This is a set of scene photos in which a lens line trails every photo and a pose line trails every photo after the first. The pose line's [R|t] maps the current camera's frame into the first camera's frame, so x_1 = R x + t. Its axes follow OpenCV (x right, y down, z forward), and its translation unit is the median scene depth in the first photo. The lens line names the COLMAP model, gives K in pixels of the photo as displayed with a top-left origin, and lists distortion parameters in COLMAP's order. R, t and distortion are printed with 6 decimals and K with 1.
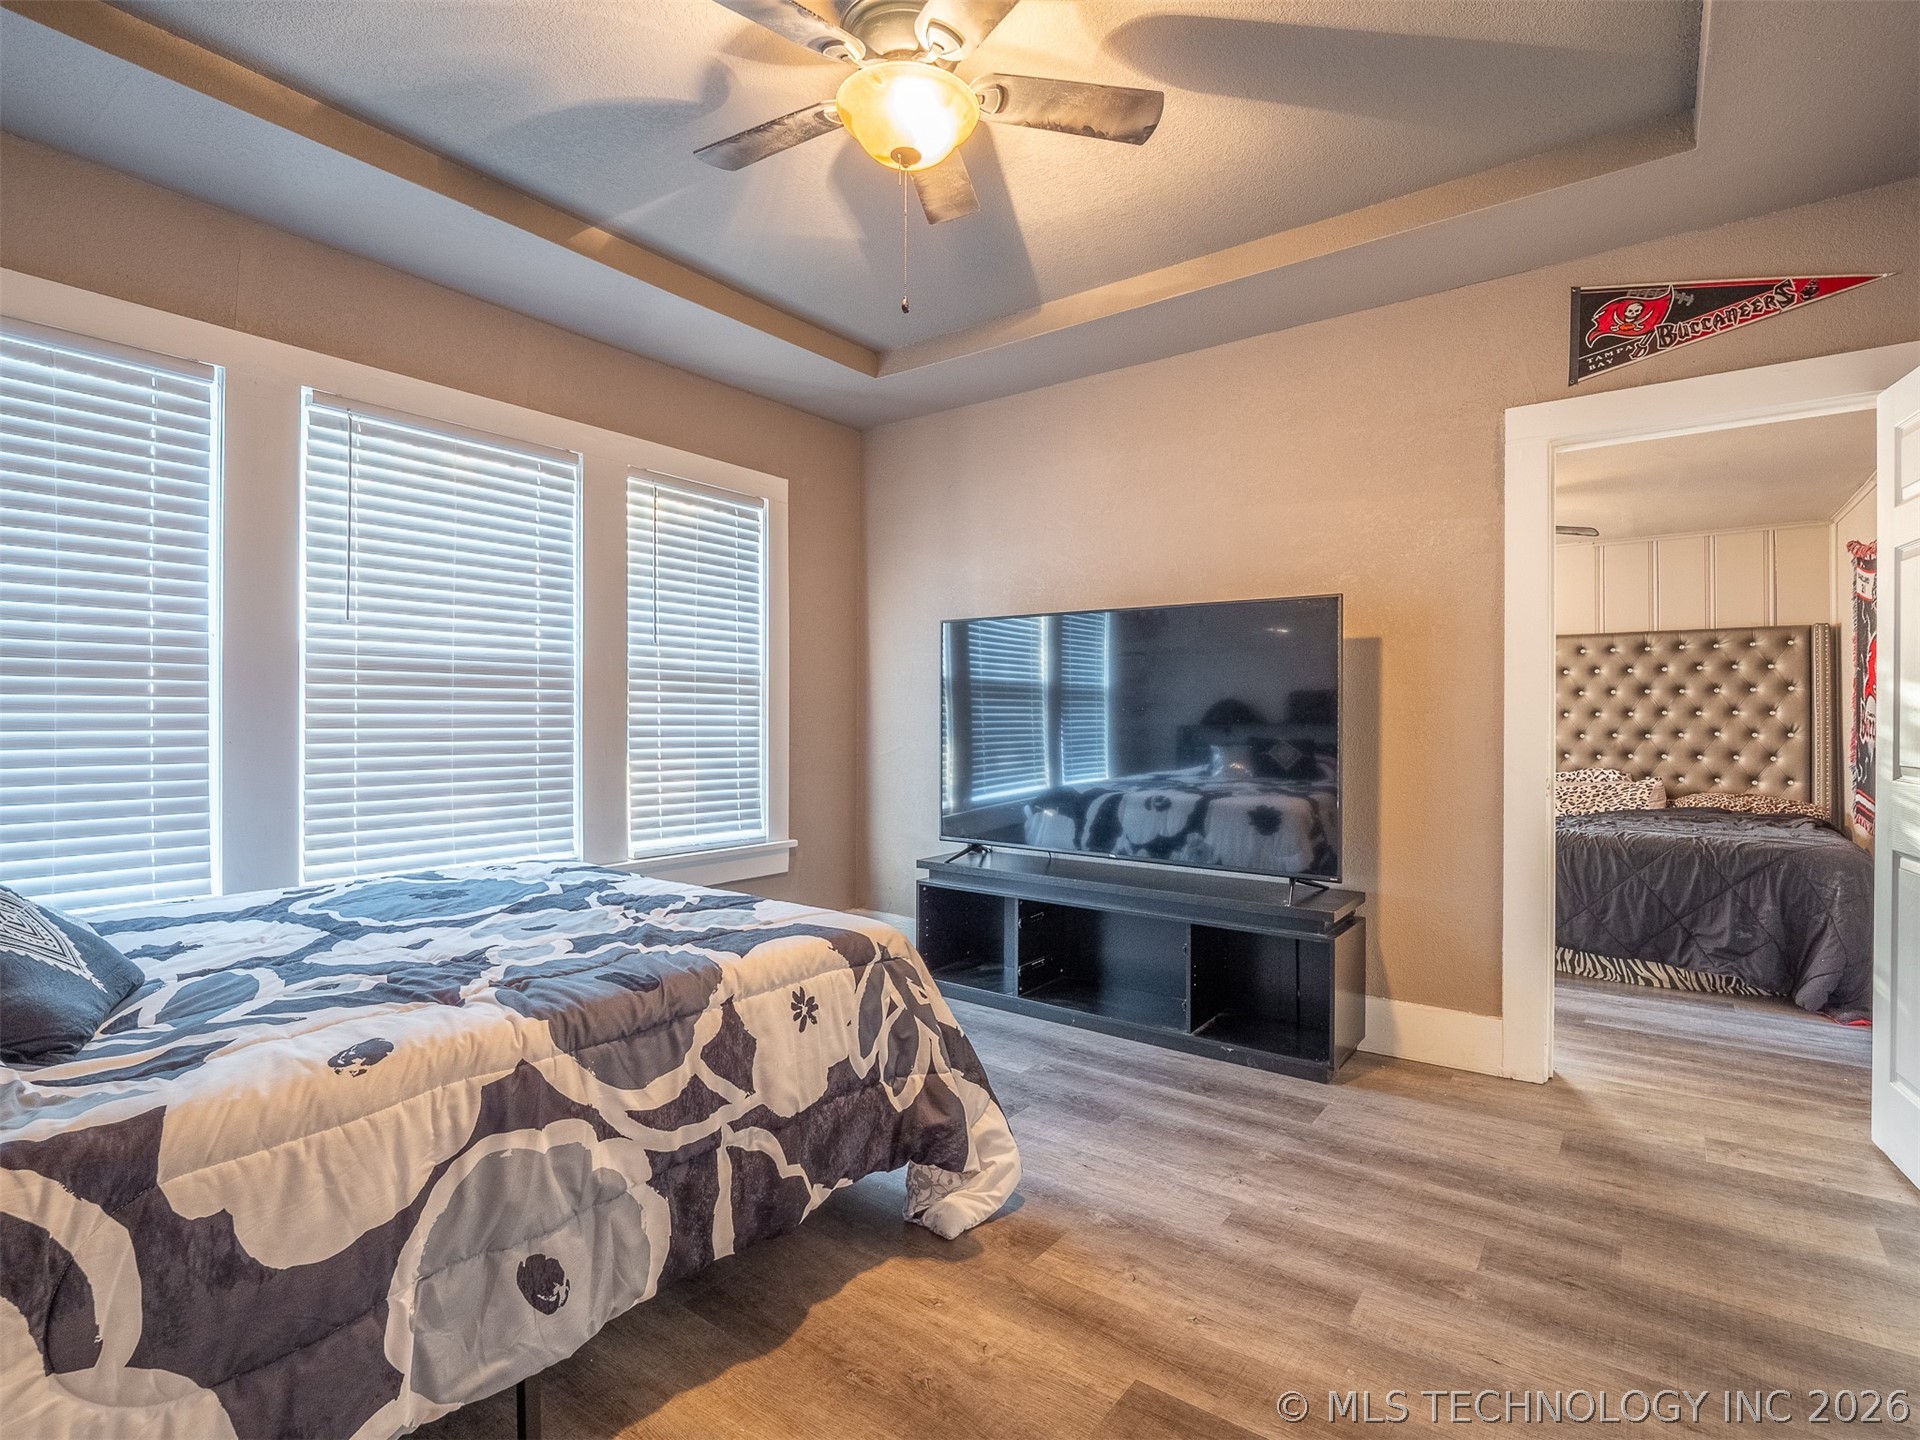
lens RADIAL K [[935.0, 0, 974.3], [0, 935.0, 714.3], [0, 0, 1]] dist [0.014662, -0.005852]
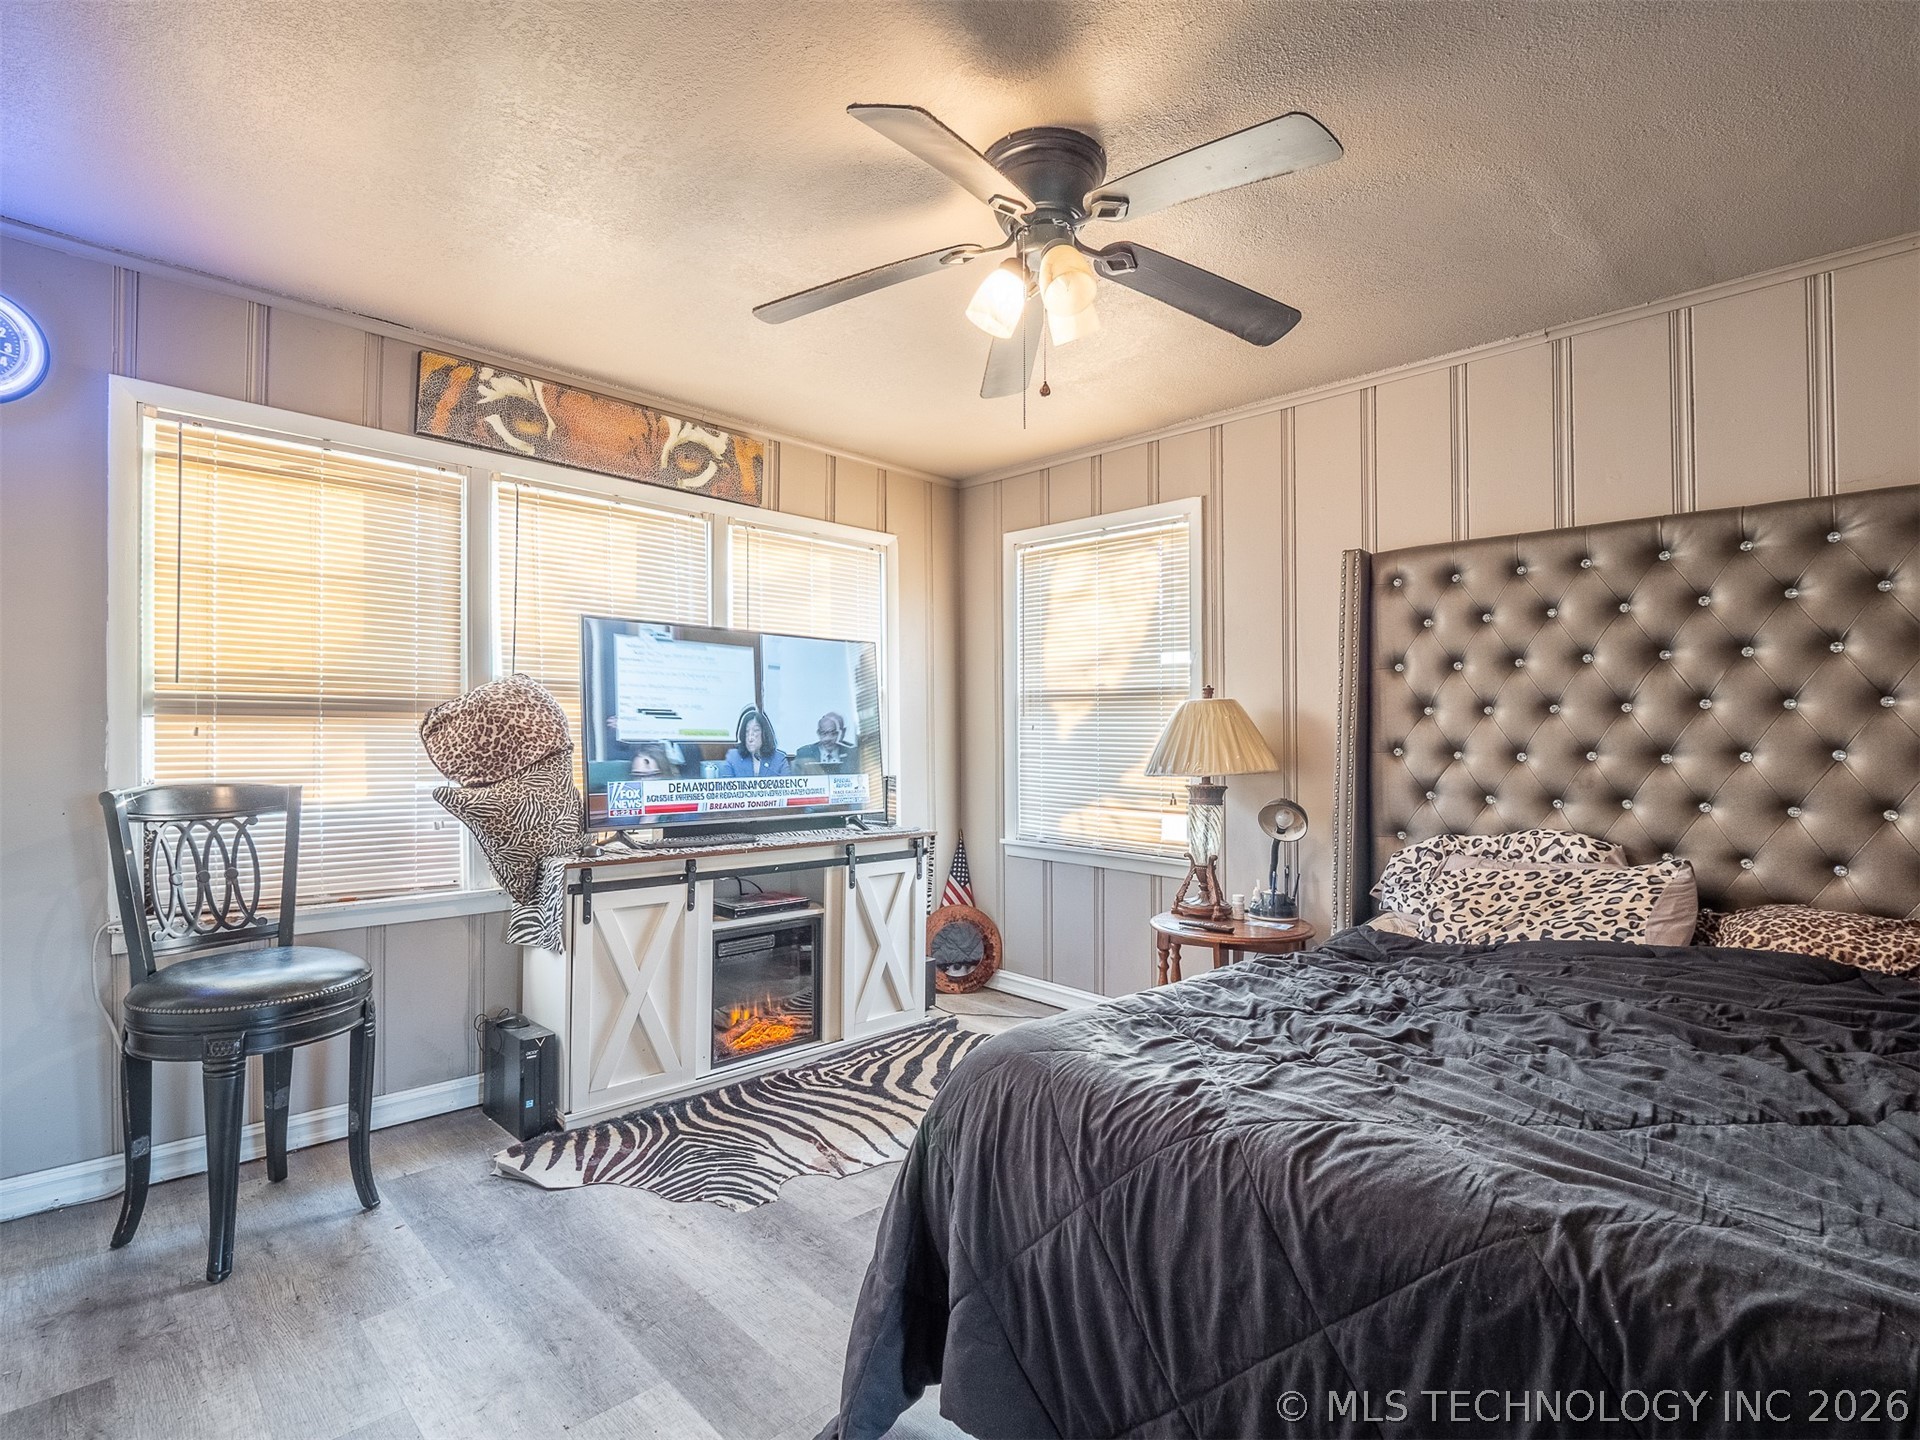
lens RADIAL K [[935.0, 0, 977.9], [0, 935.0, 710.1], [0, 0, 1]] dist [0.014662, -0.005852]
pose [[0.990132, -0.003360, -0.140097, 0.476268], [0.001236, 0.999883, -0.015246, 0.007366], [0.140132, 0.014923, 0.990020, 0.544104]]
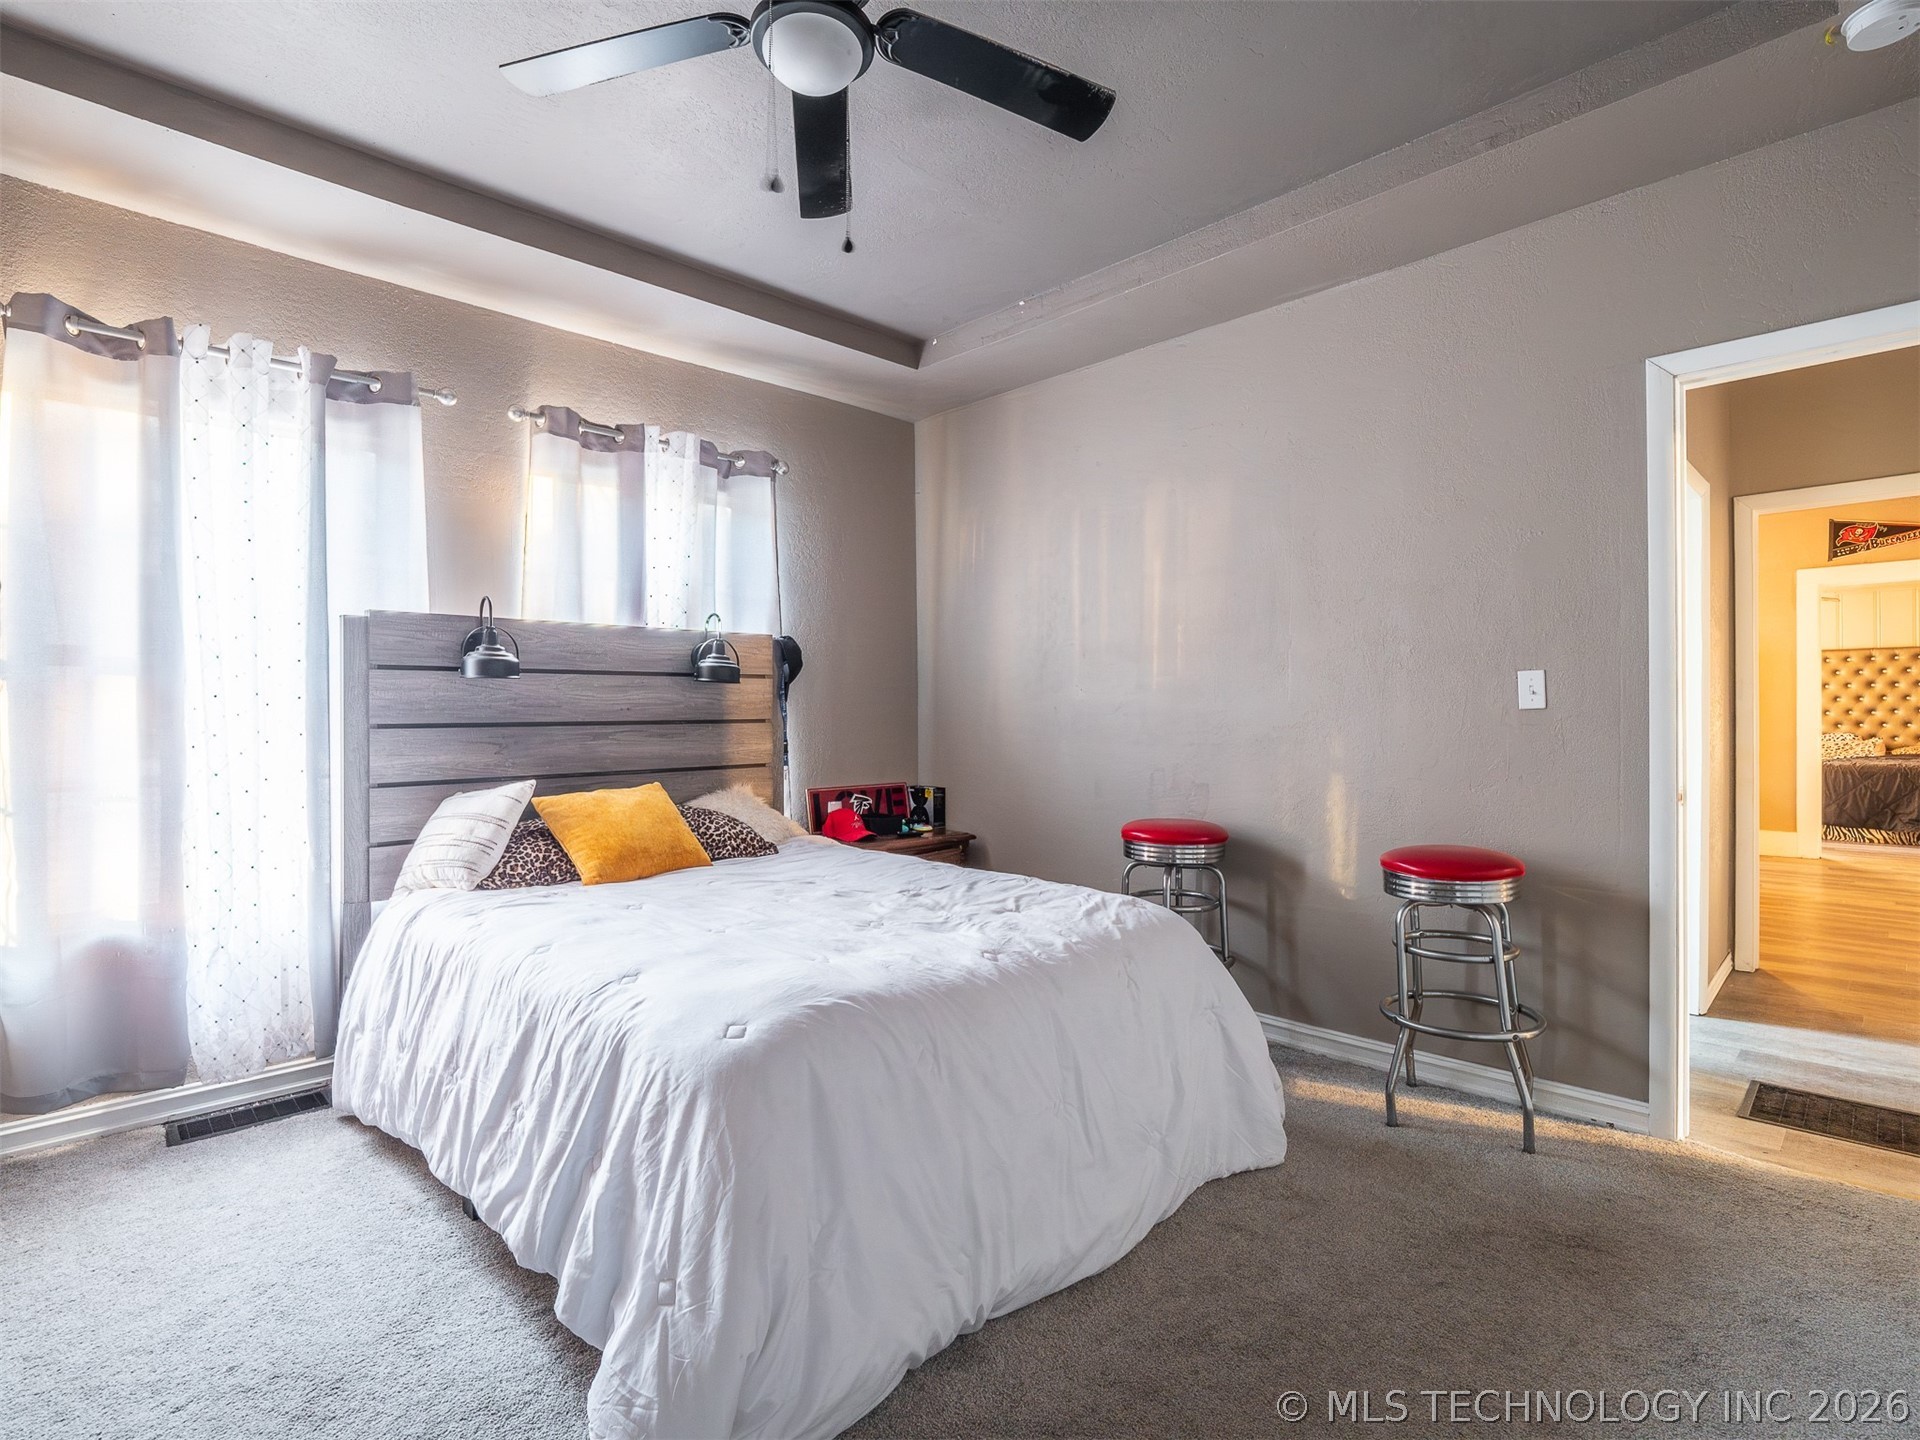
lens RADIAL K [[935.0, 0, 970.8], [0, 935.0, 711.6], [0, 0, 1]] dist [0.014662, -0.005852]
pose [[0.988419, -0.009382, -0.151459, -0.588904], [0.010575, 0.999919, 0.007070, -0.006568], [0.151380, -0.008590, 0.988438, -0.861151]]
